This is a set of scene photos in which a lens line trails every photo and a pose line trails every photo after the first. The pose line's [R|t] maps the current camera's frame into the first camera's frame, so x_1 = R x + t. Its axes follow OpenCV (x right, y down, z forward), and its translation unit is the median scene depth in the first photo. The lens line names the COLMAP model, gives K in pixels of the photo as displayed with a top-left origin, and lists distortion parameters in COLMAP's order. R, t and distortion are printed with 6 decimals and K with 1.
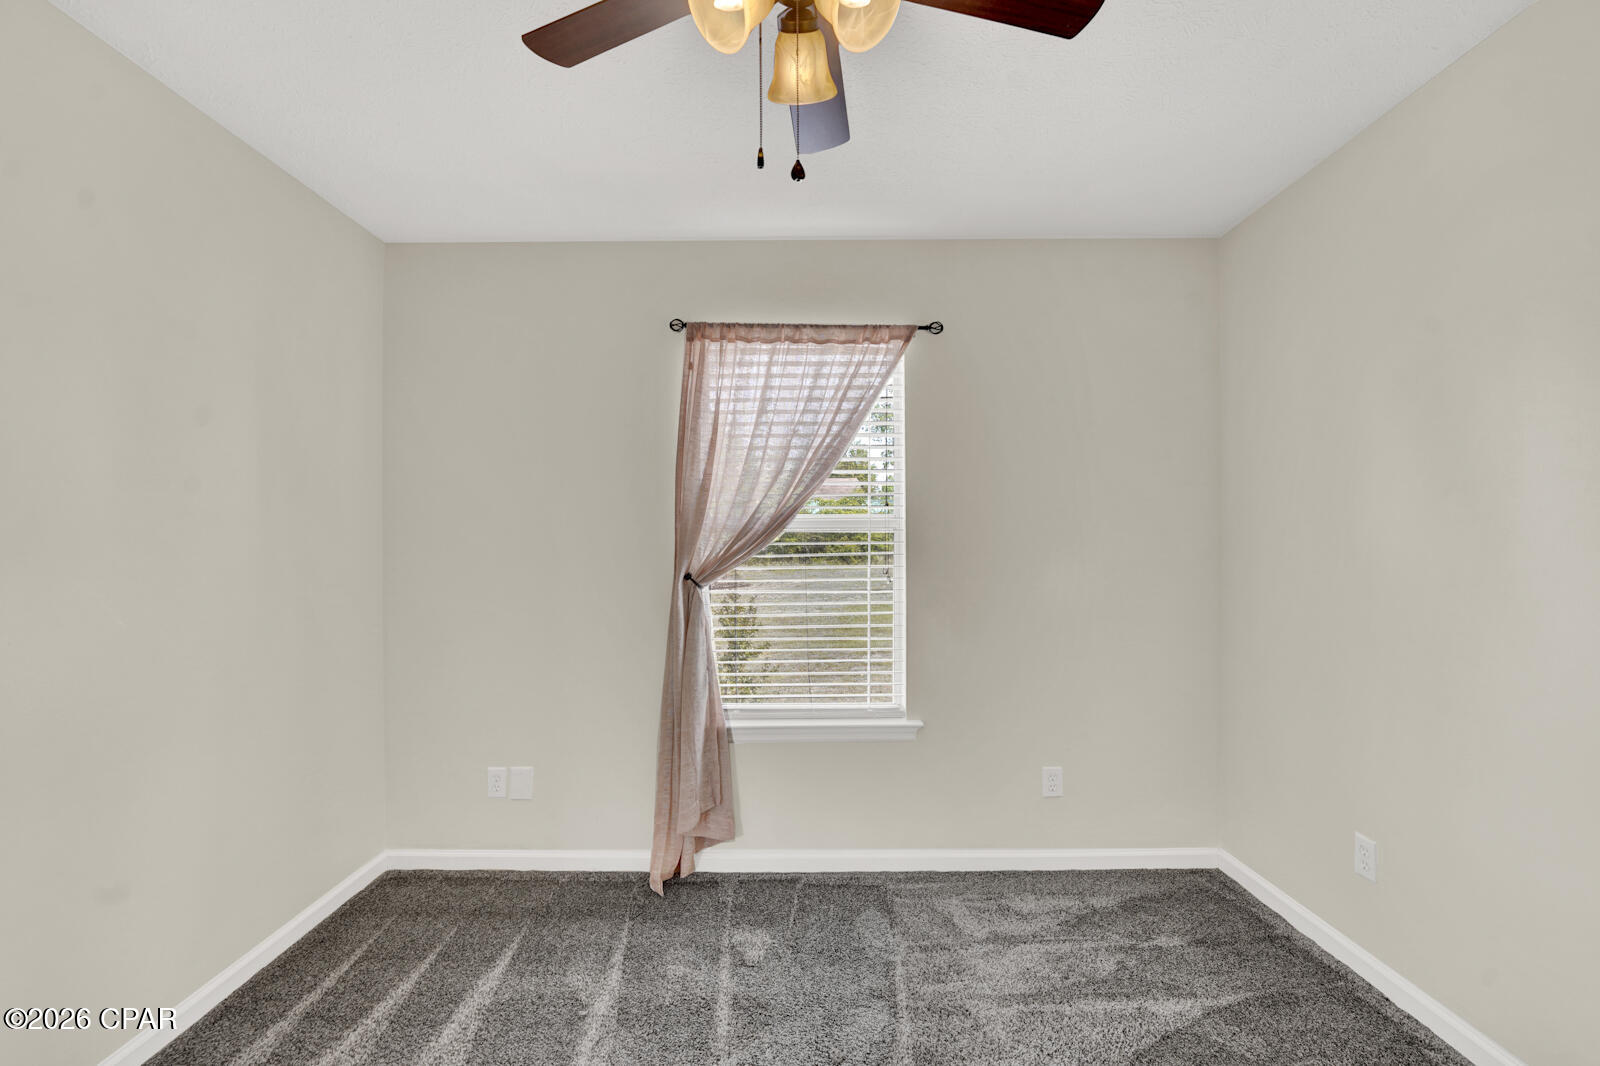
lens RADIAL K [[661.8, 0, 803.7], [0, 661.8, 538.2], [0, 0, 1]] dist [-0.025620, 0.001914]
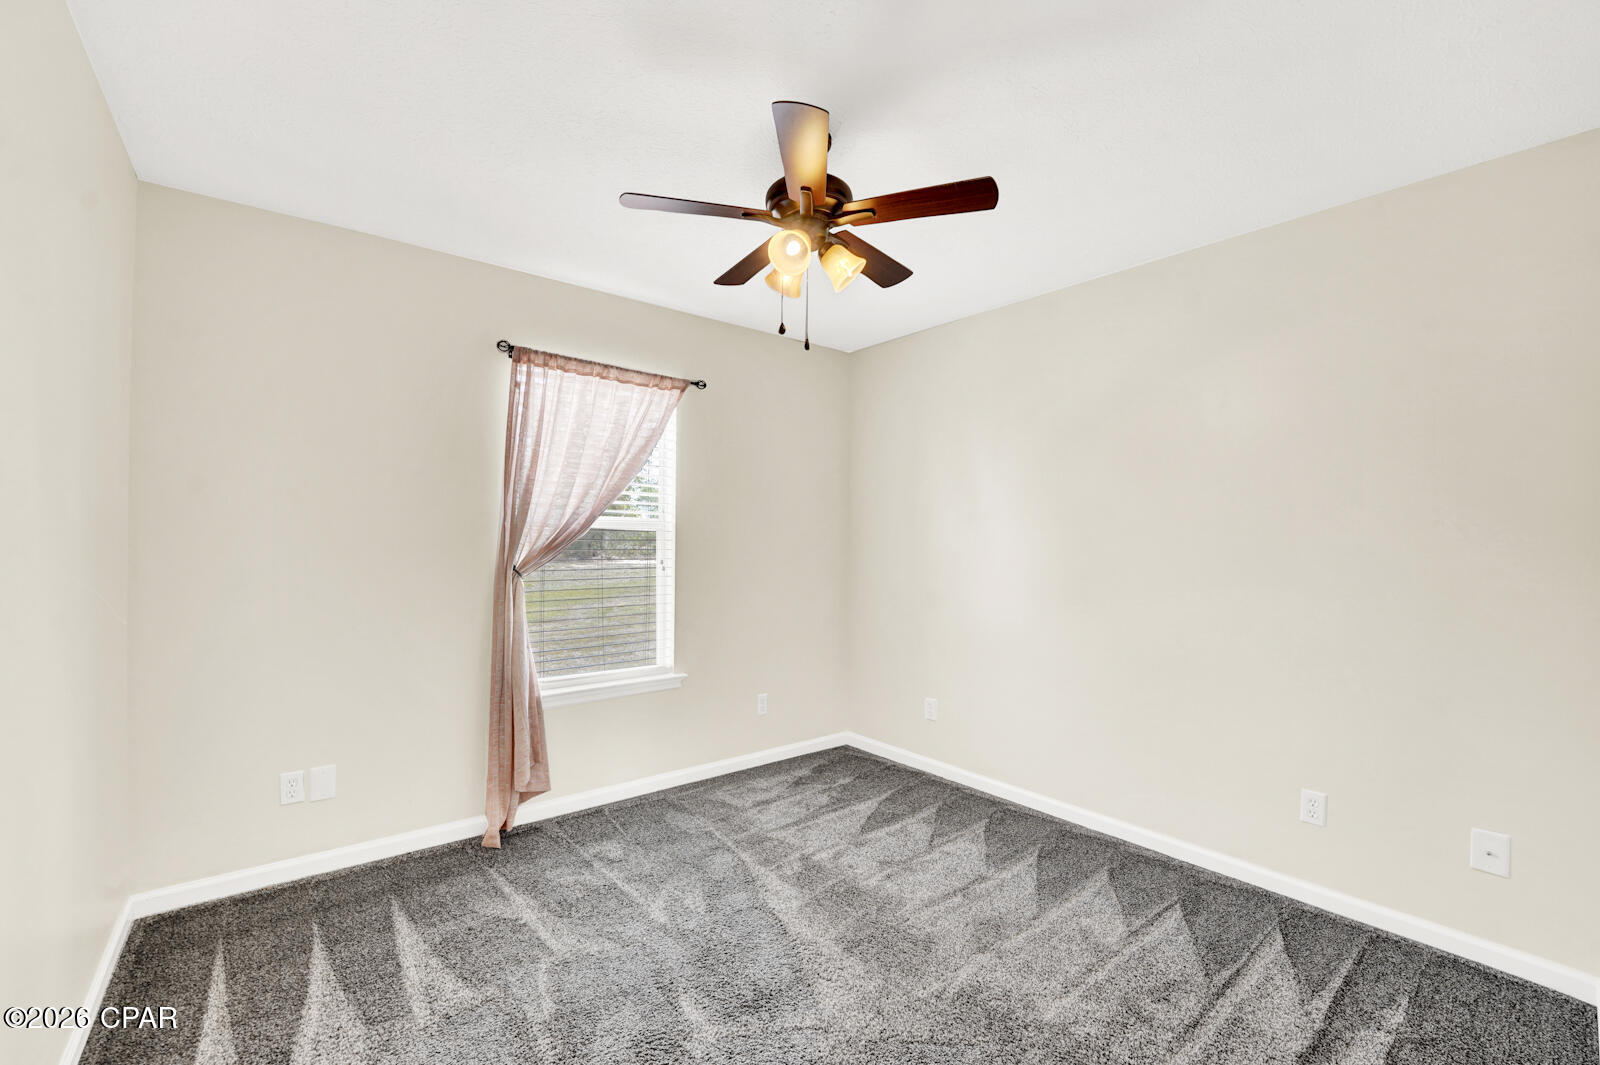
lens RADIAL K [[662.5, 0, 799.7], [0, 662.5, 530.8], [0, 0, 1]] dist [-0.030408, 0.004076]
pose [[0.772059, 0.021400, 0.635191, -0.514599], [-0.016371, 0.999771, -0.013785, 0.001578], [-0.635340, 0.000244, 0.772232, -0.196606]]
